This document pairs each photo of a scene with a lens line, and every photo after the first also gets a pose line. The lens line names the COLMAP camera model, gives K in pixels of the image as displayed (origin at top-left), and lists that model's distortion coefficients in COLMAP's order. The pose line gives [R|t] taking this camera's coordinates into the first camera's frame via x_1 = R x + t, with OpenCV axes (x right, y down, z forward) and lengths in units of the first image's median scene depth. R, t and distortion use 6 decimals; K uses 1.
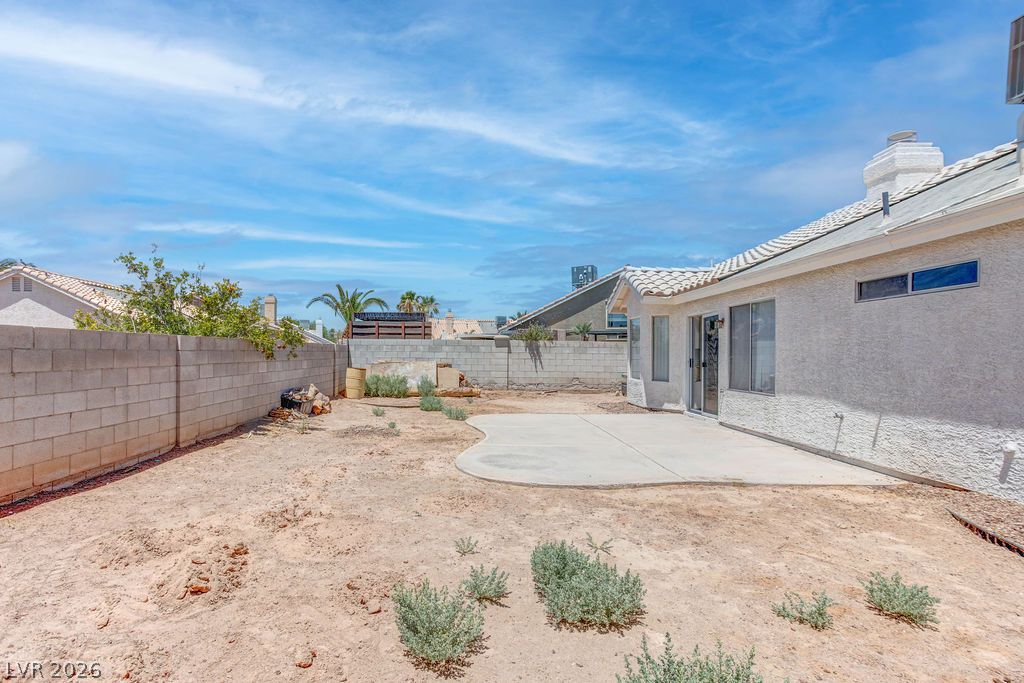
lens RADIAL K [[516.8, 0, 521.5], [0, 516.8, 344.2], [0, 0, 1]] dist [-0.055852, 0.040458]
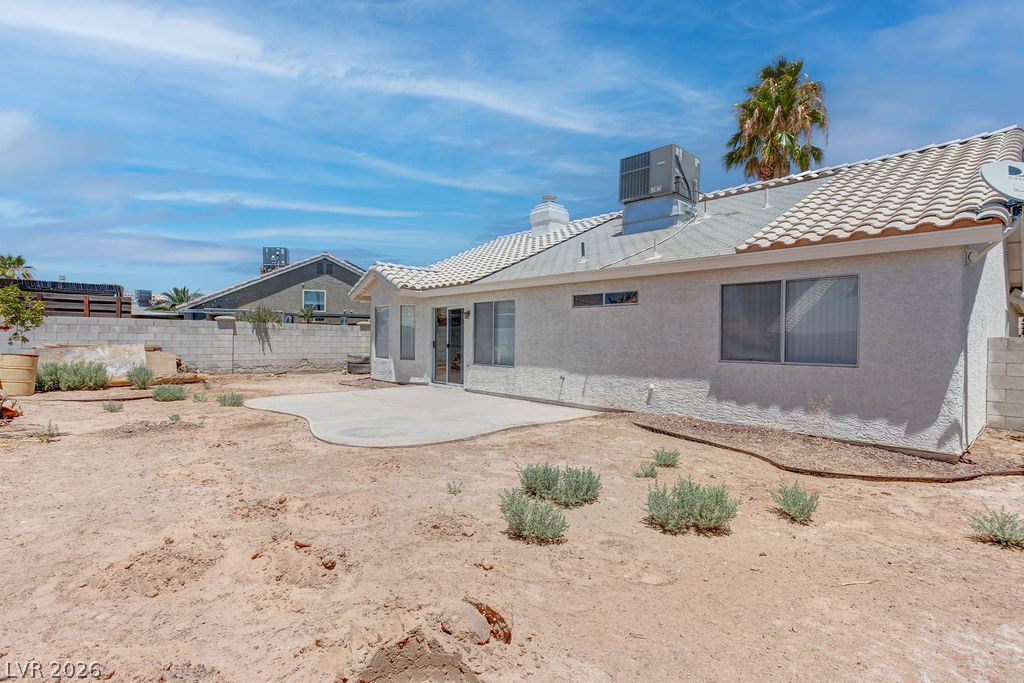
lens RADIAL K [[484.1, 0, 512.5], [0, 484.1, 338.9], [0, 0, 1]] dist [-0.004165, 0.000590]
pose [[0.718570, 0.001233, 0.695454, -0.364729], [-0.021236, 0.999571, 0.020170, -0.005989], [-0.695131, -0.029262, 0.718288, 0.009108]]
